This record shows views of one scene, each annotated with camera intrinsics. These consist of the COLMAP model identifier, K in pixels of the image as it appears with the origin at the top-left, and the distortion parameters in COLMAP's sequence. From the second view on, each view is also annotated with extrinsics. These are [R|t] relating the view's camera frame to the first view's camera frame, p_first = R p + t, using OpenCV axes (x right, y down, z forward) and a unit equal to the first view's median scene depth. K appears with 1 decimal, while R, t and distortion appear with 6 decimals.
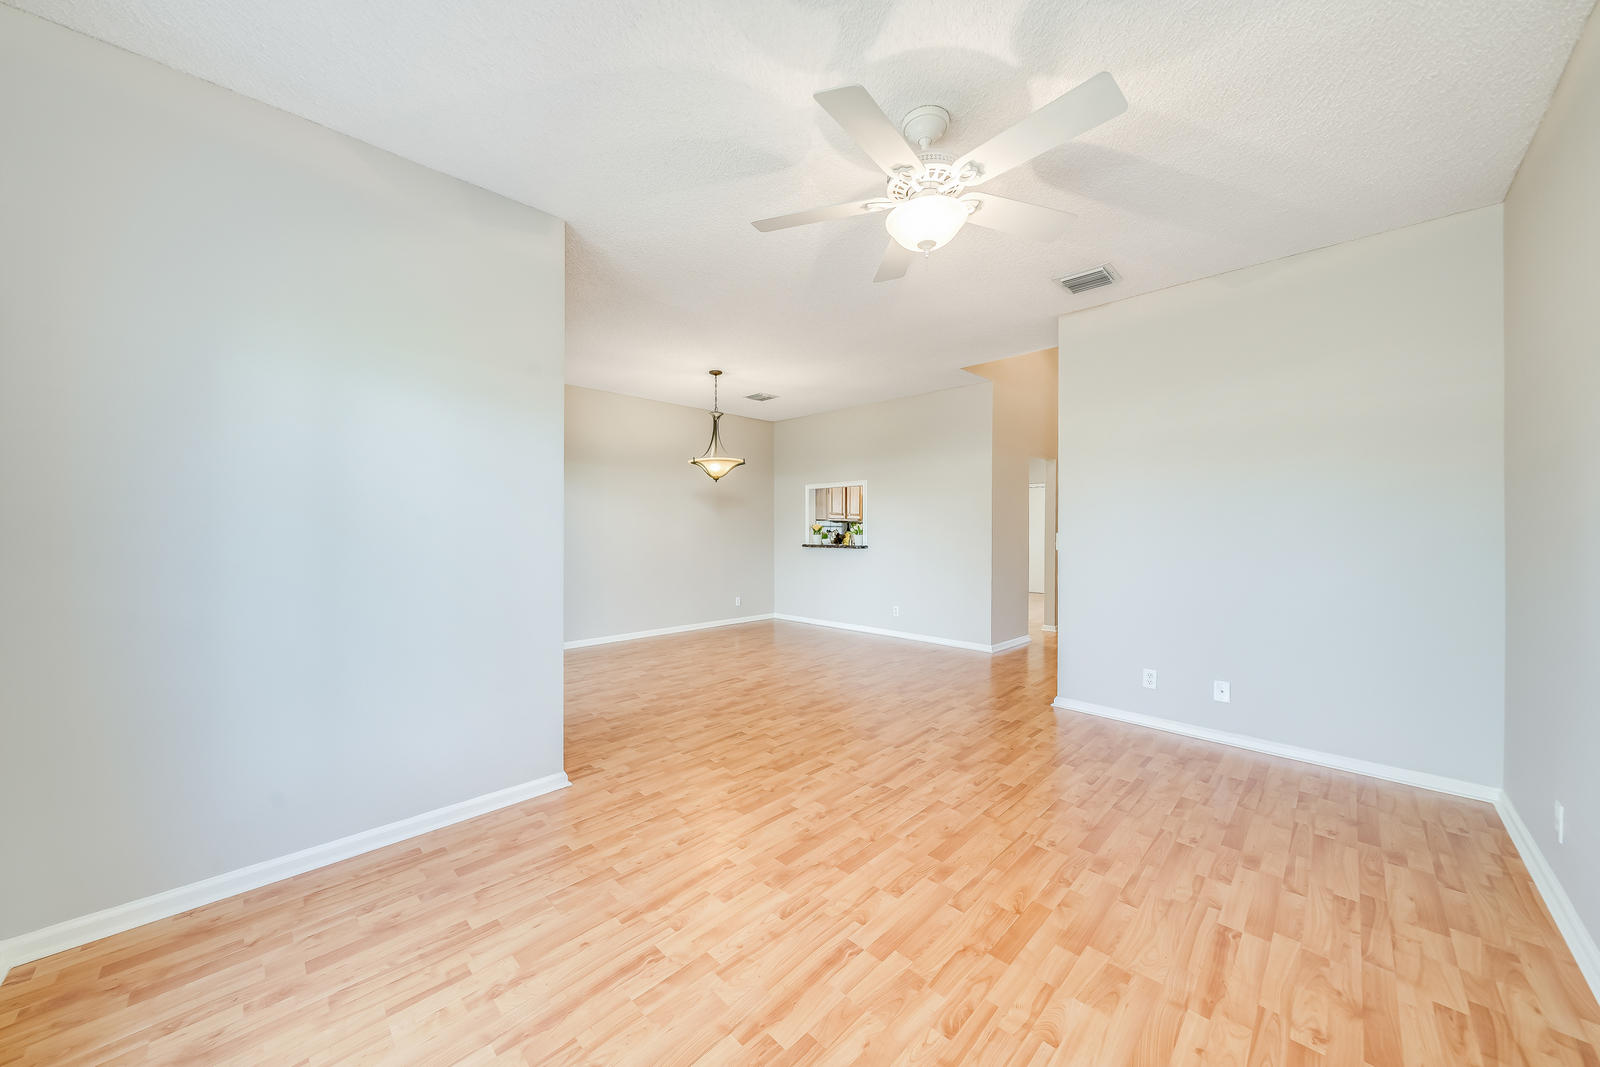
lens RADIAL K [[561.5, 0, 799.0], [0, 561.5, 531.5], [0, 0, 1]] dist [-0.001425, -0.000116]
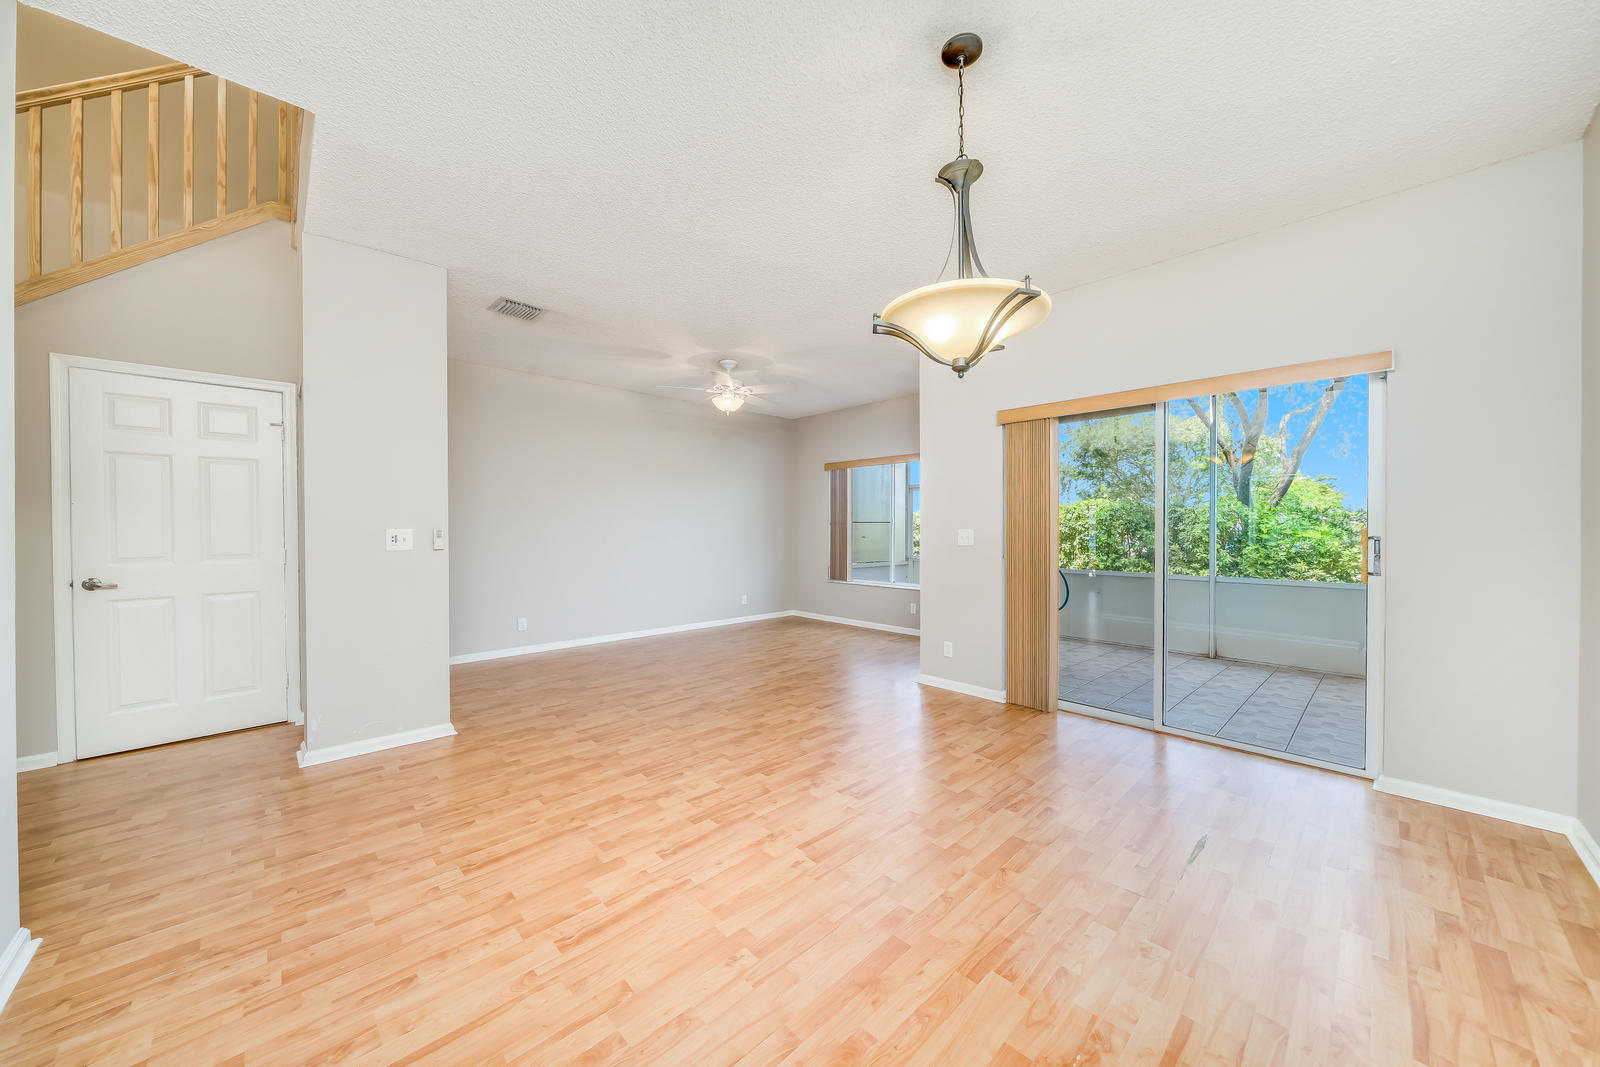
lens RADIAL K [[561.5, 0, 792.4], [0, 561.5, 532.8], [0, 0, 1]] dist [-0.001425, -0.000116]
pose [[-0.999062, -0.001582, 0.043278, -0.110270], [-0.001030, 0.999918, 0.012784, 0.000826], [-0.043295, 0.012727, -0.998981, 2.394136]]
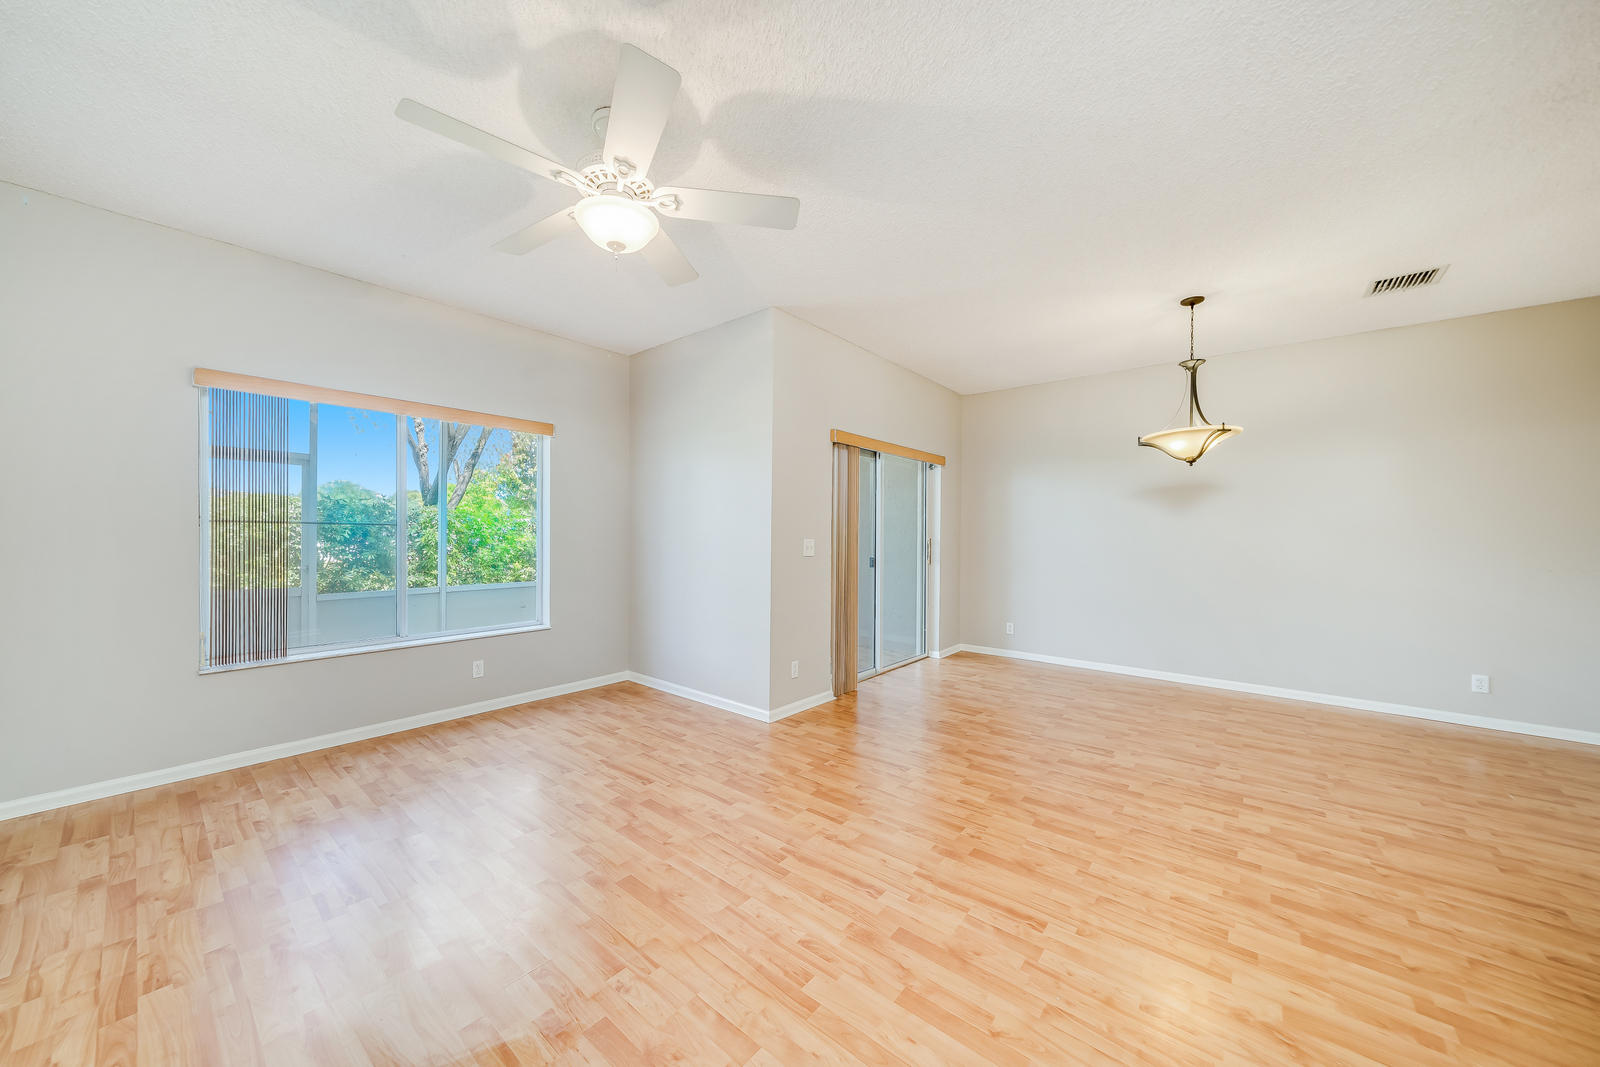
lens RADIAL K [[561.5, 0, 786.8], [0, 561.5, 534.3], [0, 0, 1]] dist [-0.001425, -0.000116]
pose [[0.074006, 0.000062, -0.997258, 0.855160], [-0.013290, 0.999911, -0.000925, -0.000677], [0.997169, 0.013322, 0.074000, 0.850922]]
